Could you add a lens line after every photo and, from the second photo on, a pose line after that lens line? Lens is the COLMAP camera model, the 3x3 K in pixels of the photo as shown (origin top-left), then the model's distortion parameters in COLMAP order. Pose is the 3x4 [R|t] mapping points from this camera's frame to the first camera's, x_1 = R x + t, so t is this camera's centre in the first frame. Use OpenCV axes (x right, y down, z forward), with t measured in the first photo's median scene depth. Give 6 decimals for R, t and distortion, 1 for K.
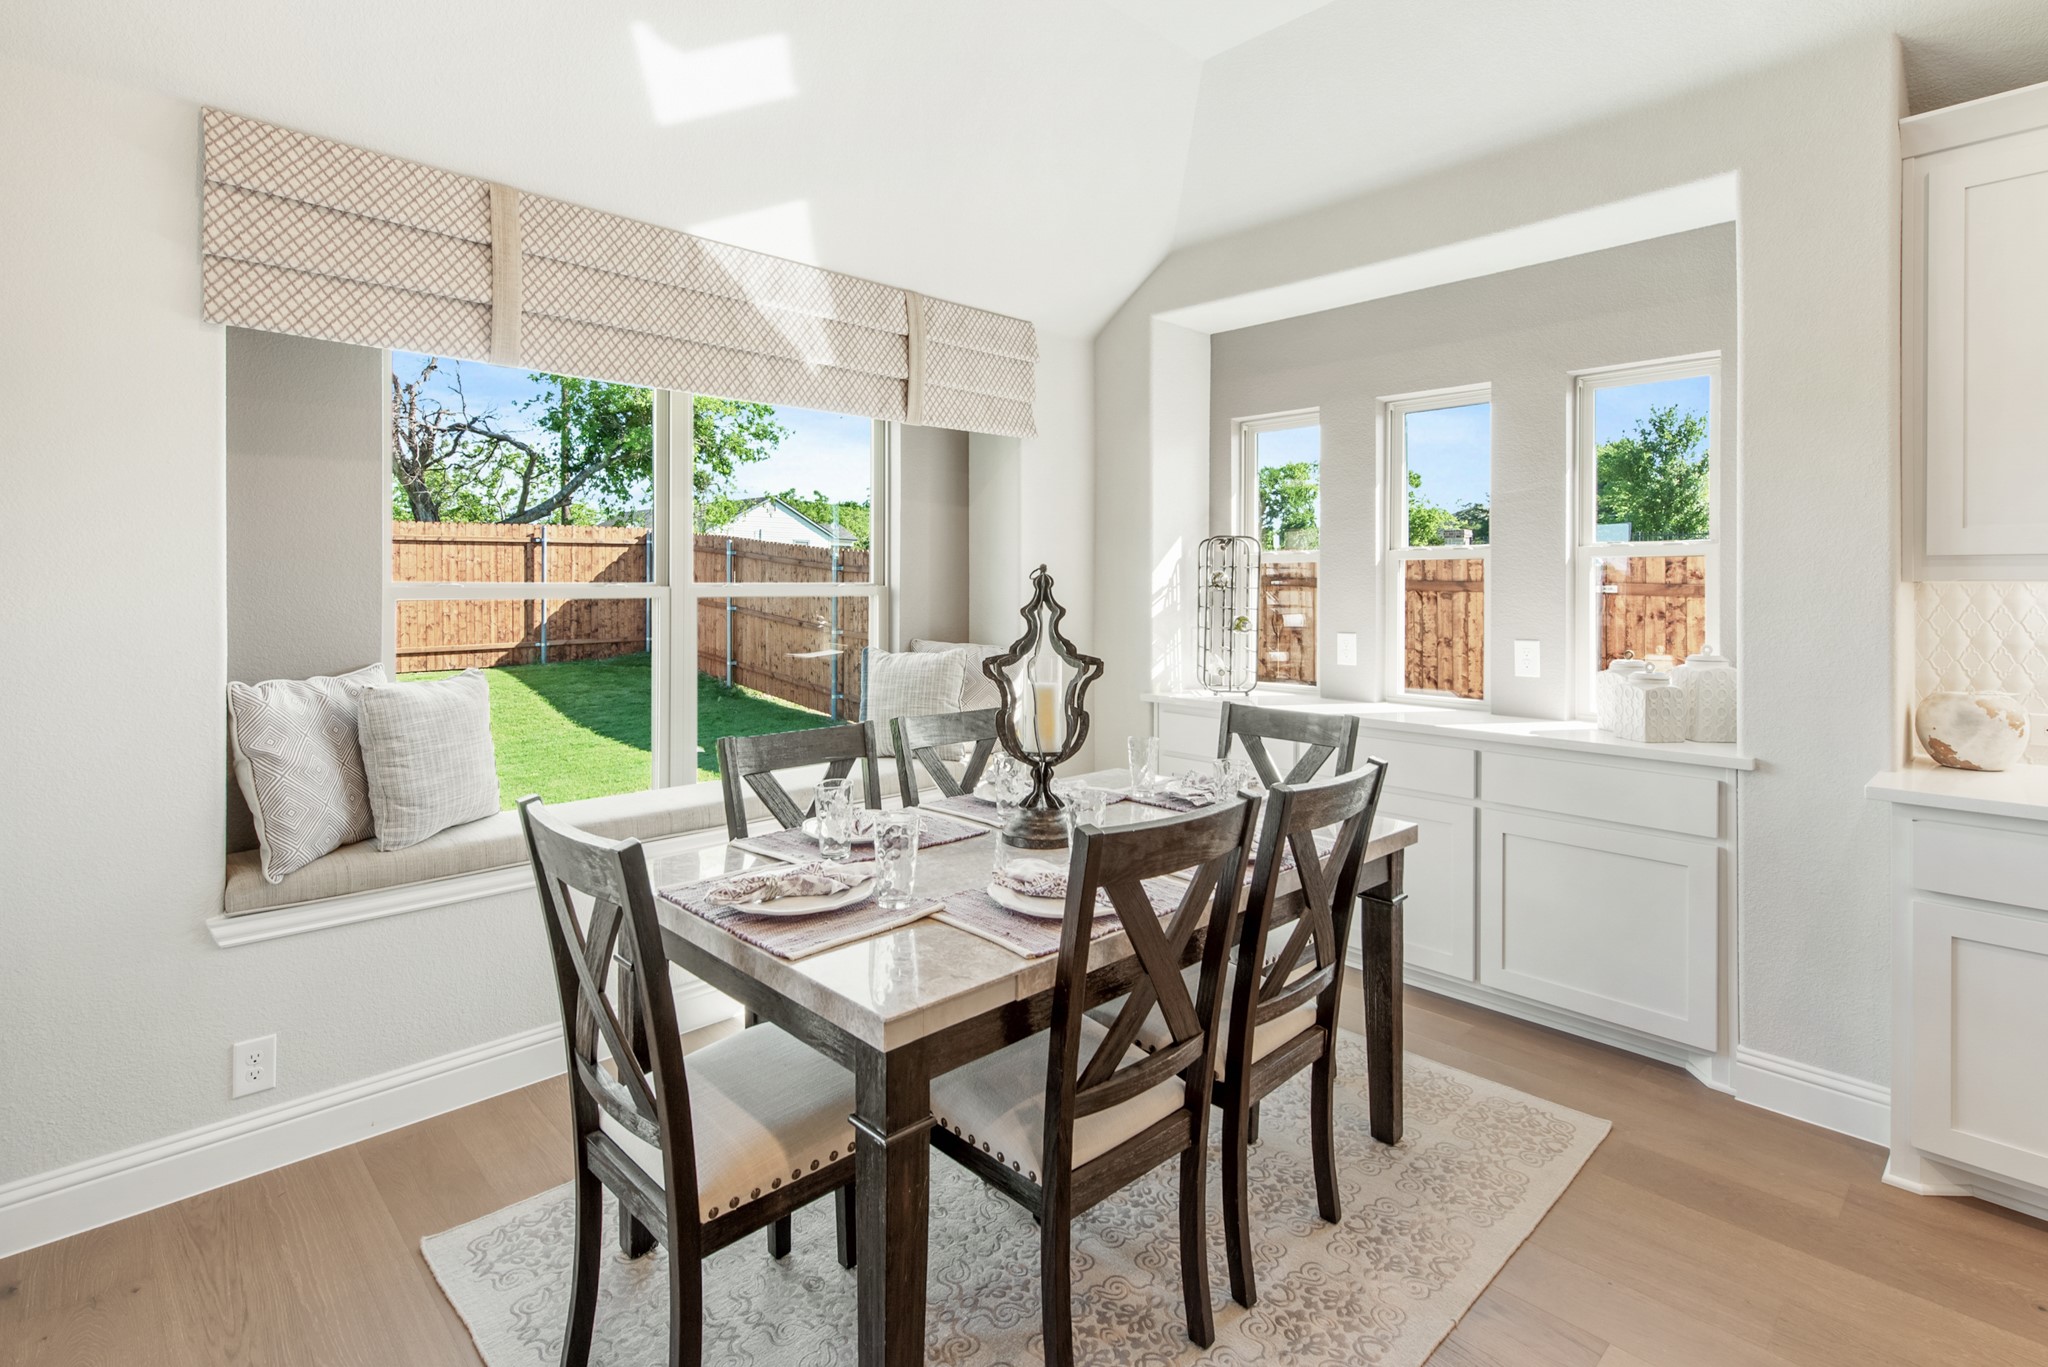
lens RADIAL K [[999.9, 0, 1011.1], [0, 999.9, 582.0], [0, 0, 1]] dist [0.014872, -0.003924]
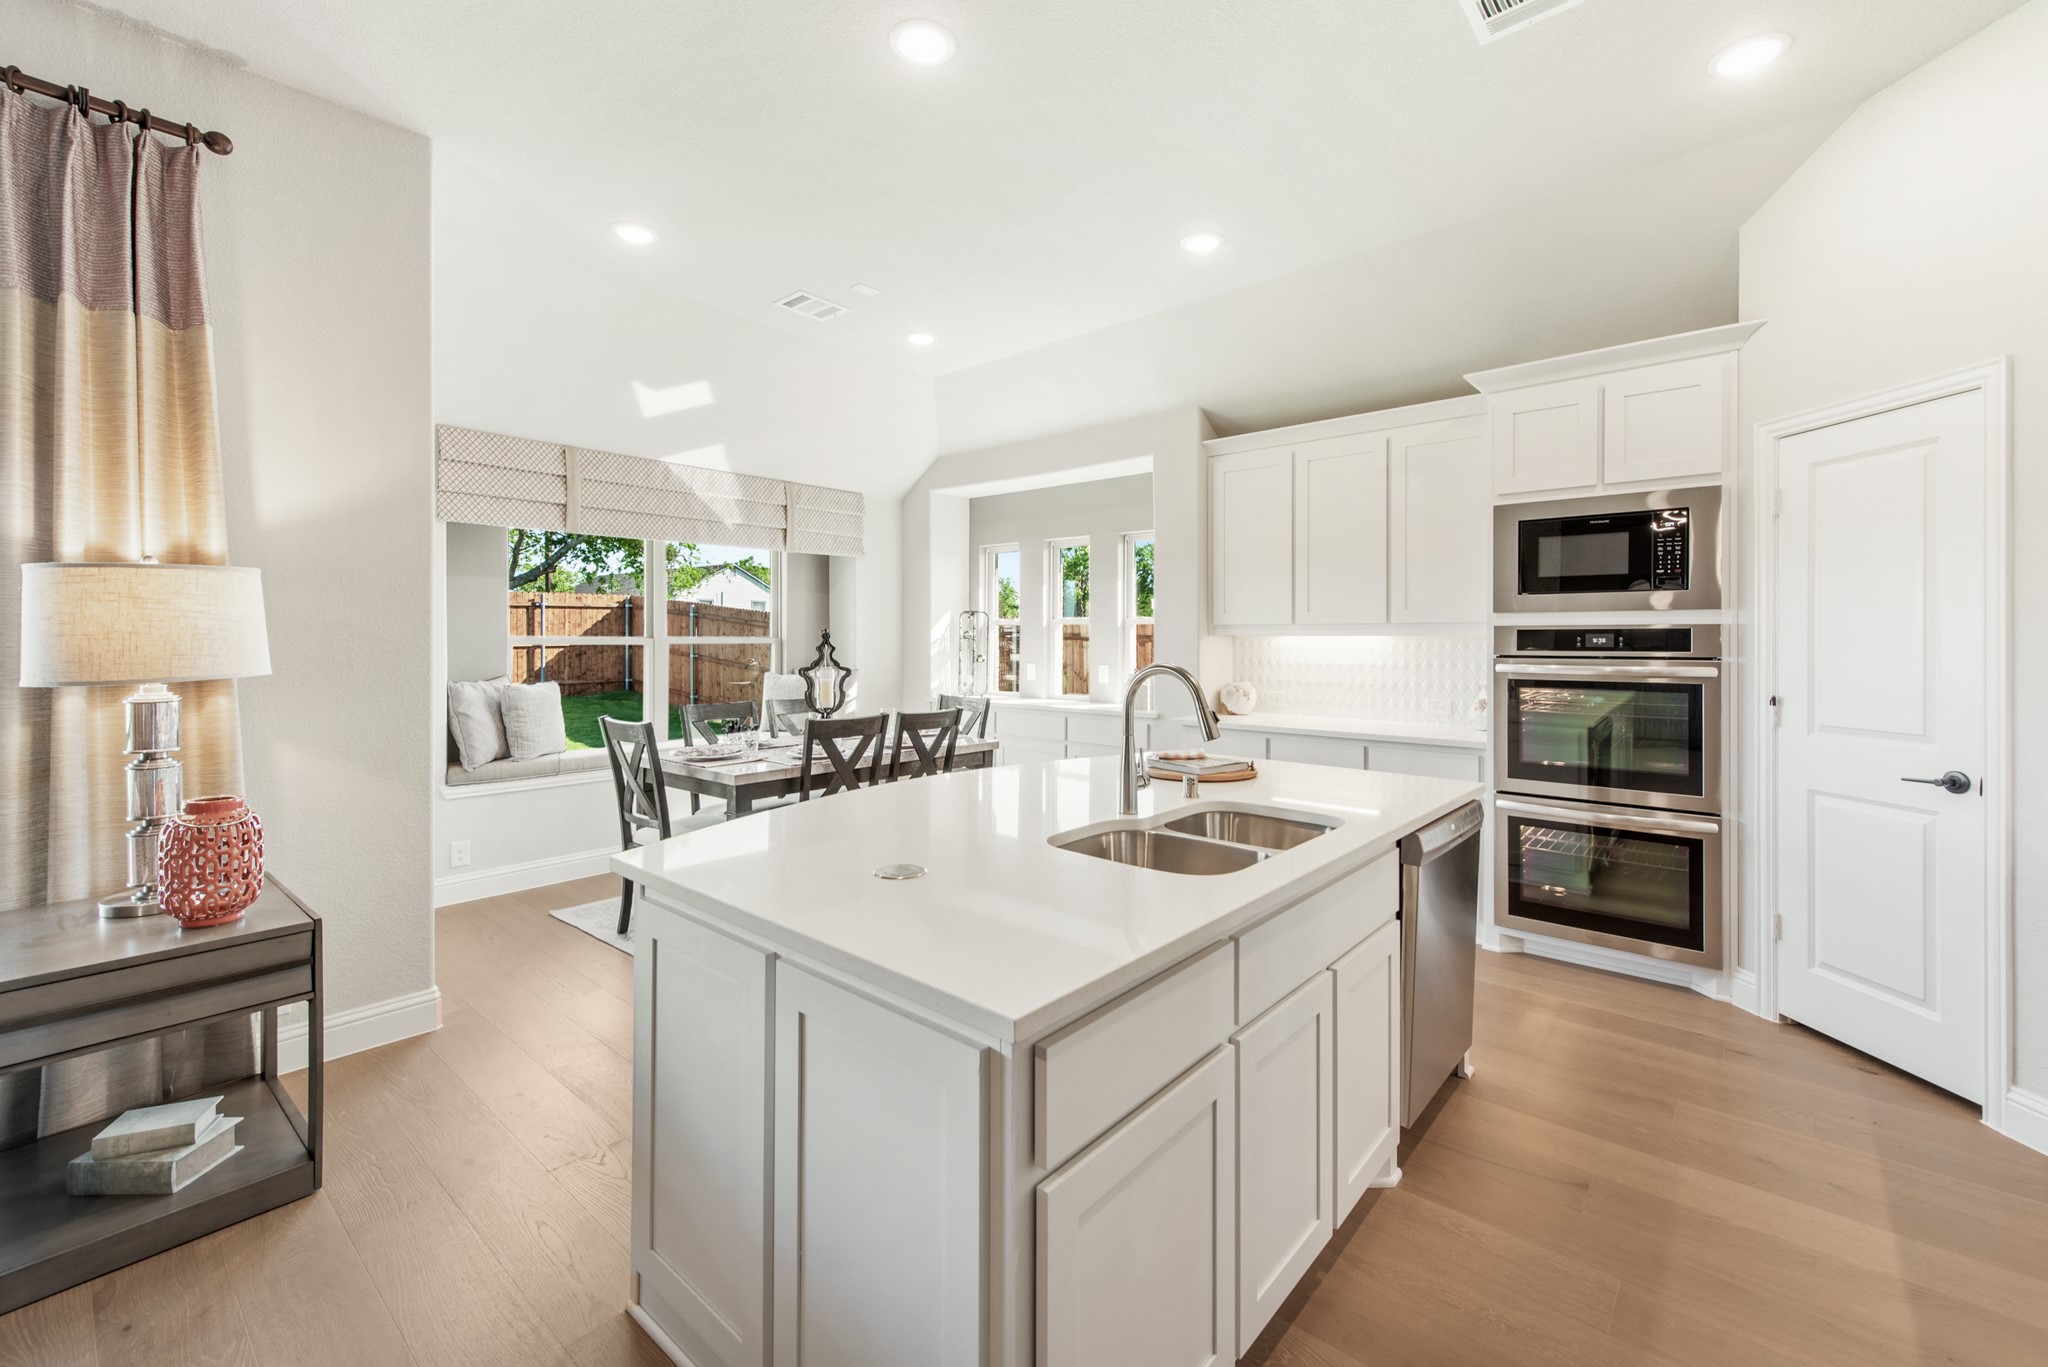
lens RADIAL K [[831.7, 0, 1054.3], [0, 831.7, 645.4], [0, 0, 1]] dist [0.013274, -0.002356]
pose [[0.991293, -0.001707, 0.131661, 0.253228], [0.000252, 0.999939, 0.011067, 0.000560], [-0.131672, -0.010937, 0.991233, -0.830291]]
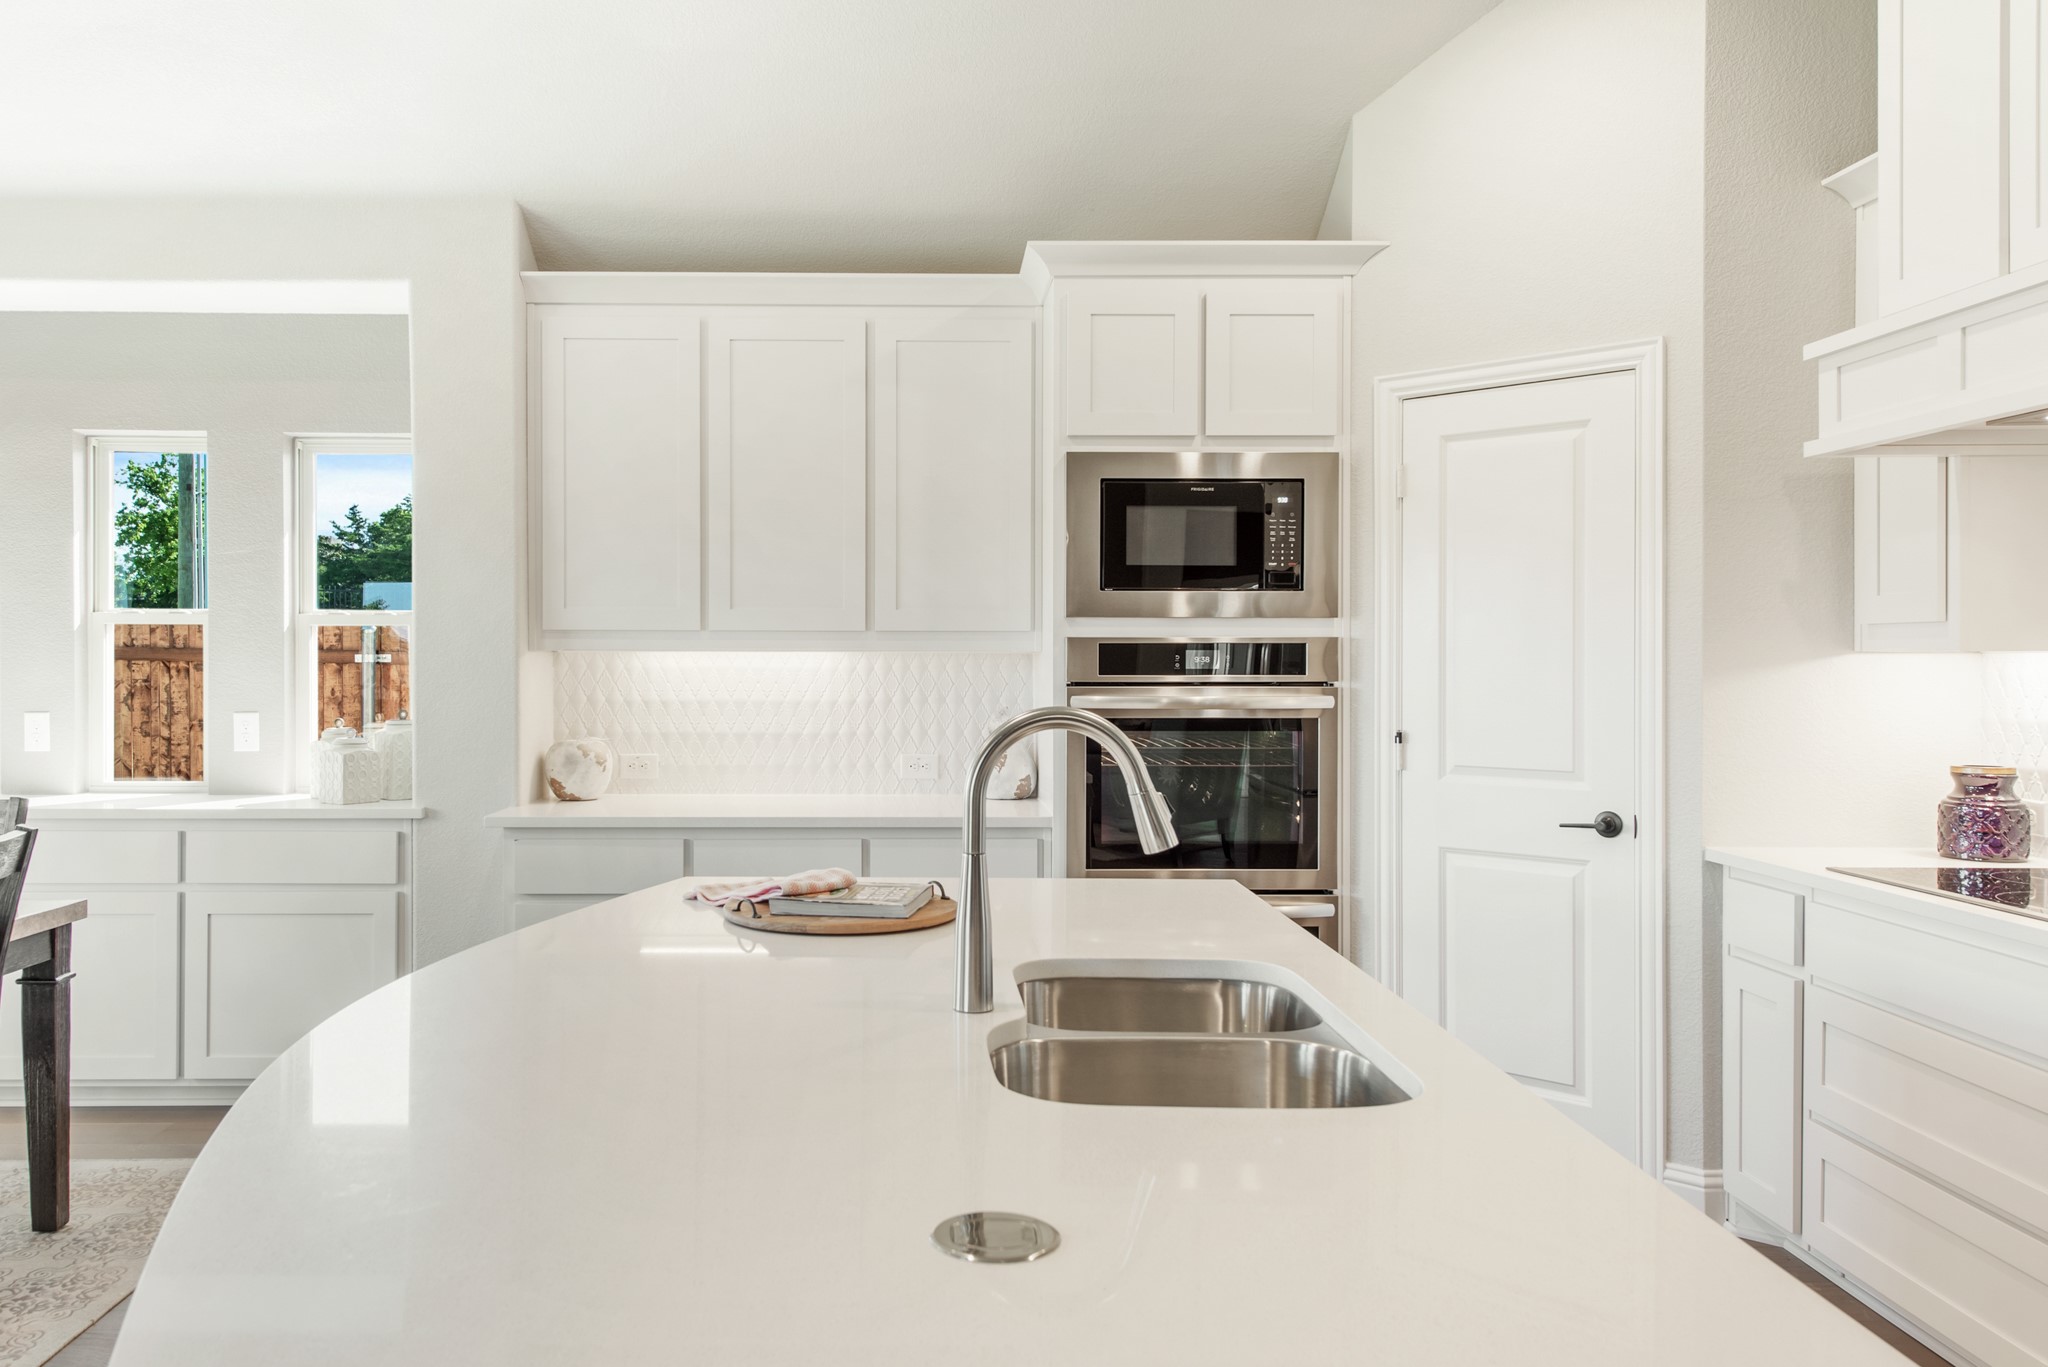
lens RADIAL K [[1477.8, 0, 938.2], [0, 1477.8, 665.2], [0, 0, 1]] dist [0.026231, -0.009515]
pose [[0.675571, -0.006222, 0.737269, -0.093715], [-0.002056, 0.999945, 0.010323, -0.002267], [-0.737292, -0.008489, 0.675521, -0.535985]]
